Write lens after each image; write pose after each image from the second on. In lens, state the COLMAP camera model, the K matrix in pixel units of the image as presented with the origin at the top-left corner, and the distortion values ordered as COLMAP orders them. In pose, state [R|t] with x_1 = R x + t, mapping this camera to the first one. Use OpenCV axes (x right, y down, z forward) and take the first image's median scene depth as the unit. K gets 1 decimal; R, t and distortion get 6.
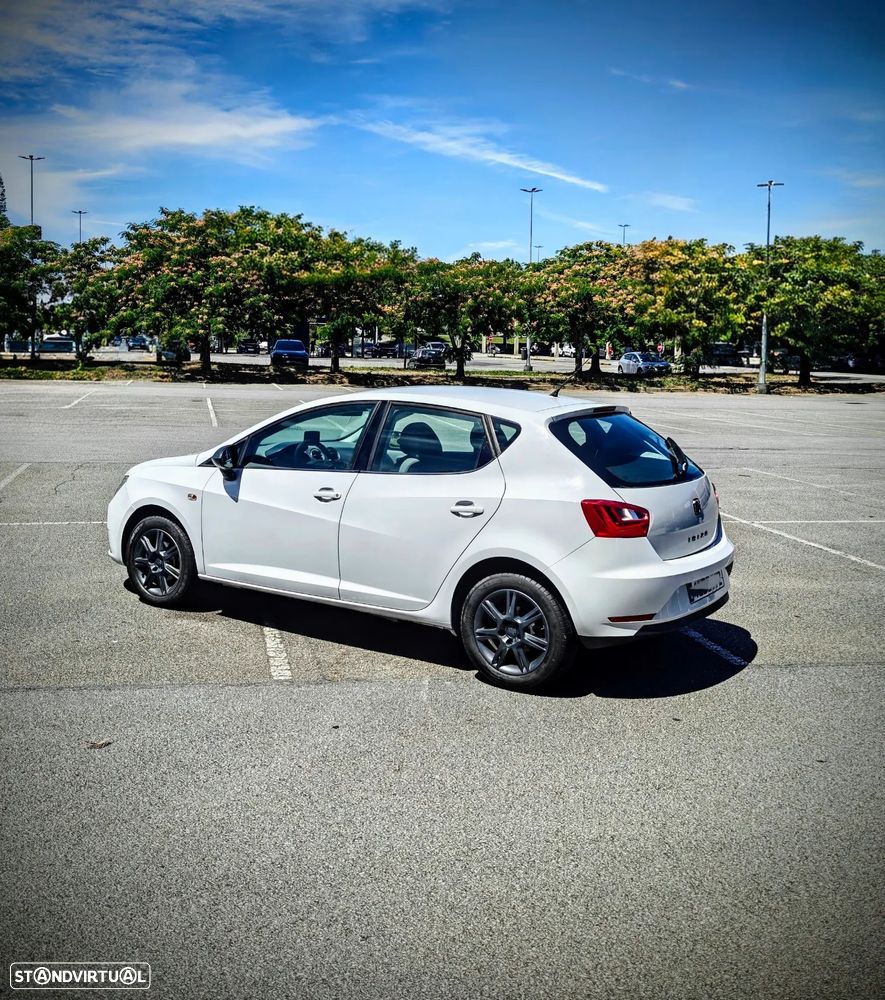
lens RADIAL K [[1102.6, 0, 429.3], [0, 1102.6, 476.9], [0, 0, 1]] dist [0.024538, 0.000000]
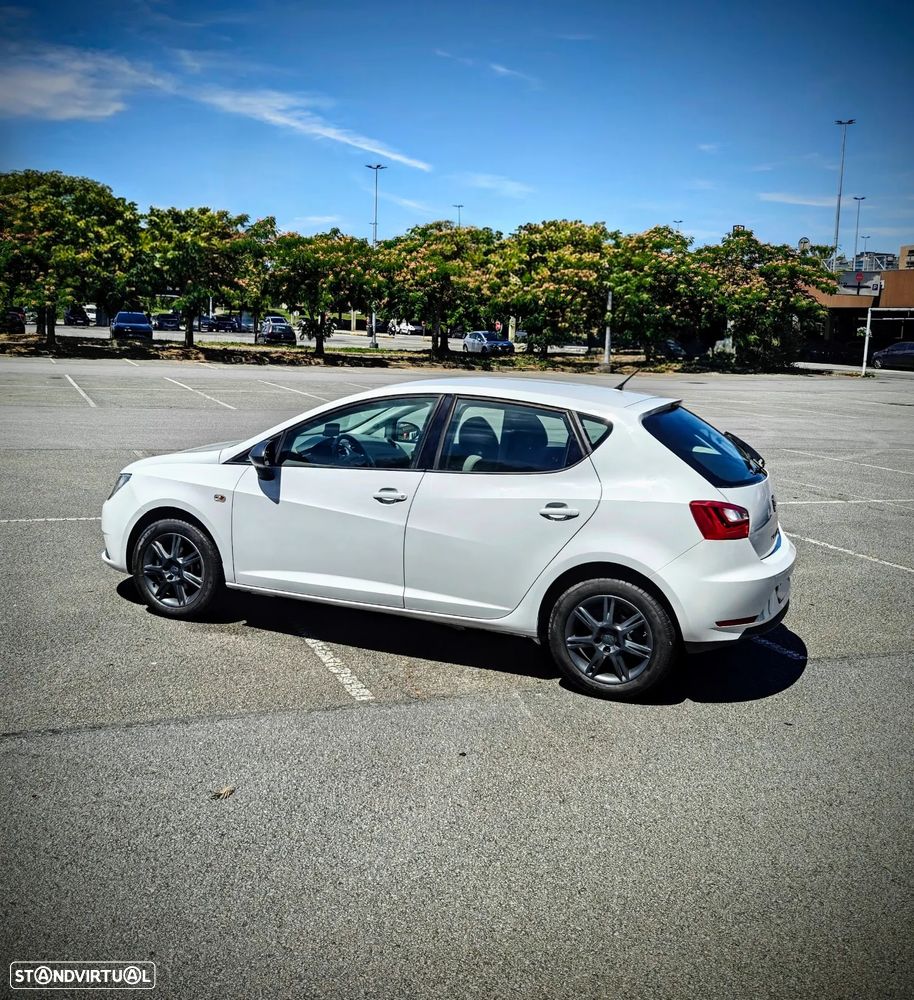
lens RADIAL K [[1077.7, 0, 455.2], [0, 1077.7, 495.7], [0, 0, 1]] dist [0.006906, 0.000000]
pose [[0.981169, -0.014389, 0.192613, -0.187181], [0.006185, 0.999051, 0.043126, -0.019880], [-0.193051, -0.041123, 0.980327, 0.092651]]
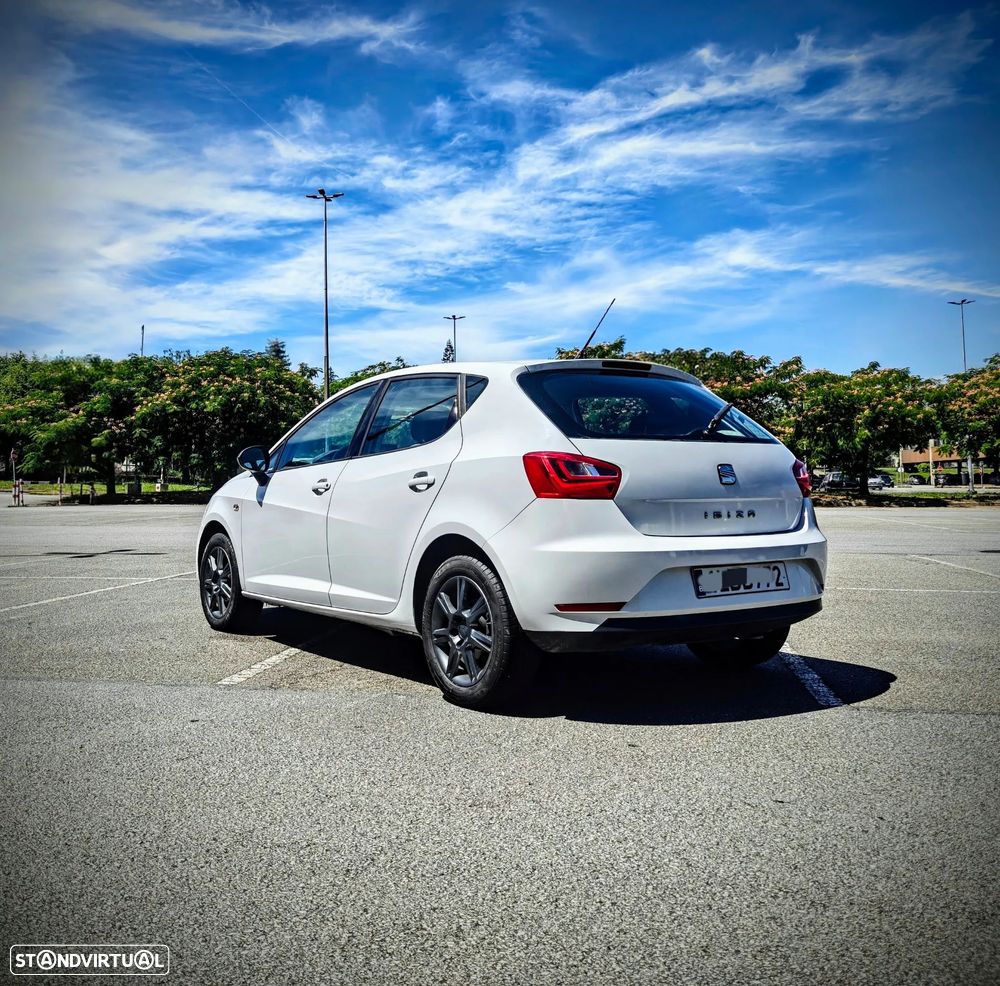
lens RADIAL K [[1068.8, 0, 461.0], [0, 1068.8, 458.3], [0, 0, 1]] dist [0.024470, 0.000000]
pose [[0.921452, -0.046270, -0.385728, 0.299325], [-0.015828, 0.987587, -0.156276, 0.110720], [0.388171, 0.150106, 0.909281, 0.230780]]
